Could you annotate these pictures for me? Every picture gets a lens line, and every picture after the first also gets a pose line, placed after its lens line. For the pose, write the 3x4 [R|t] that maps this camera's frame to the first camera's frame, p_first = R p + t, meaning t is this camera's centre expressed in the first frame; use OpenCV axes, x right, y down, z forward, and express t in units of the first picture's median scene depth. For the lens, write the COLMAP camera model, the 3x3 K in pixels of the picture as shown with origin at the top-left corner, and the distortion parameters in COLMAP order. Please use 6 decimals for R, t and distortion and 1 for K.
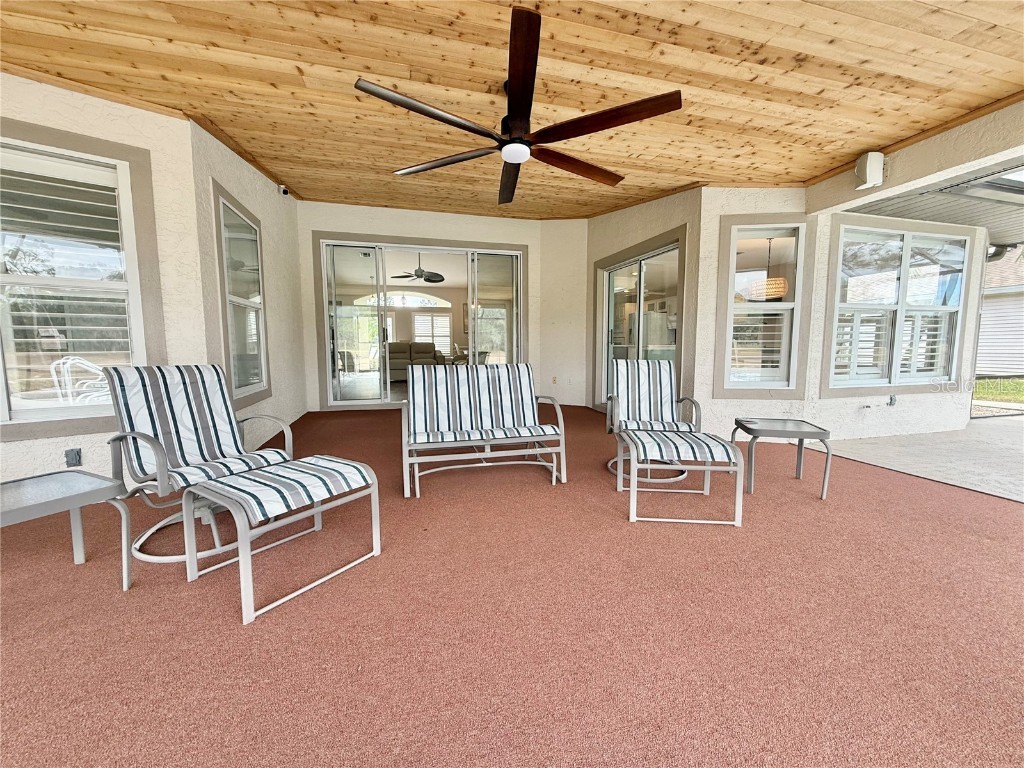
lens RADIAL K [[404.8, 0, 511.8], [0, 404.8, 386.4], [0, 0, 1]] dist [-0.000959, -0.000581]
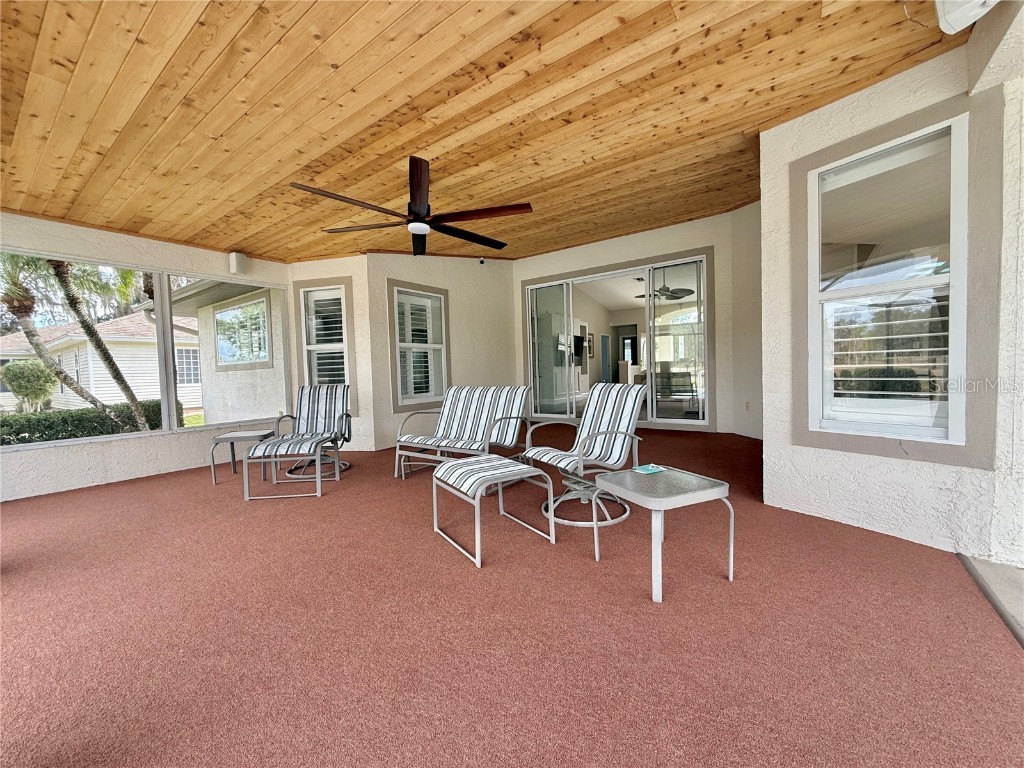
lens RADIAL K [[404.8, 0, 512.6], [0, 404.8, 384.3], [0, 0, 1]] dist [-0.000959, -0.000581]
pose [[0.627455, 0.011203, -0.778572, 1.074586], [-0.047557, 0.998581, -0.023957, -0.042420], [0.777199, 0.052059, 0.627098, 0.377157]]
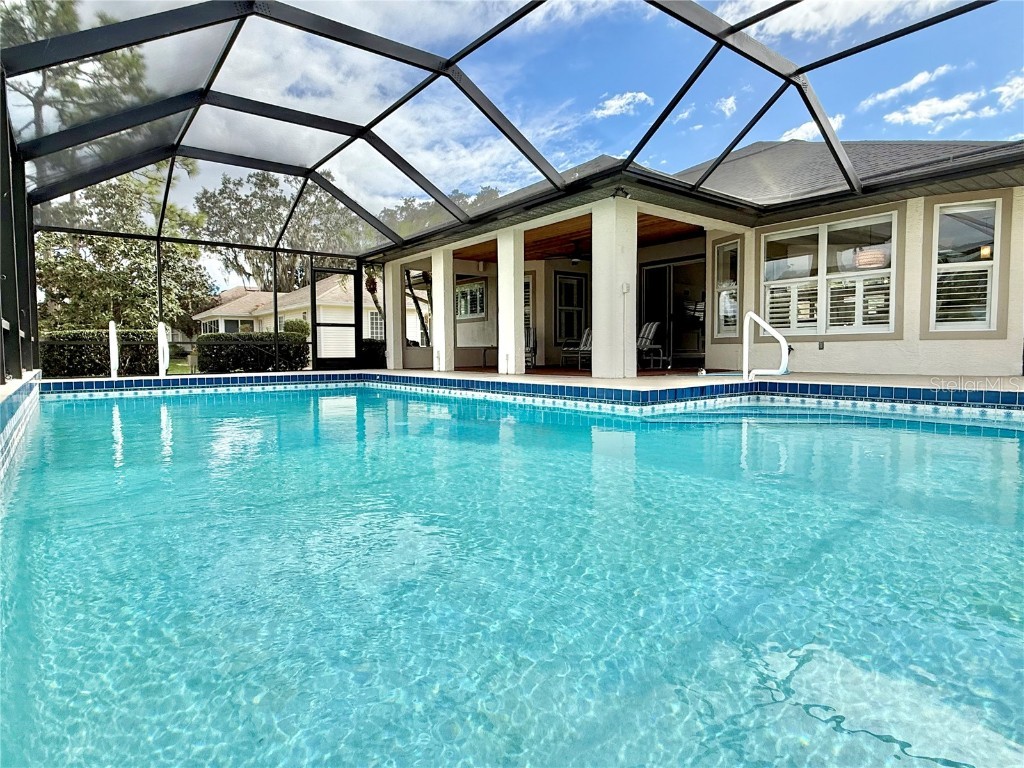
lens RADIAL K [[589.6, 0, 511.0], [0, 589.6, 384.5], [0, 0, 1]] dist [0.002725, -0.000582]
pose [[0.376062, 0.040817, -0.925695, 3.731608], [-0.083959, 0.996421, 0.009827, 0.384333], [0.922783, 0.074024, 0.378143, -1.057687]]
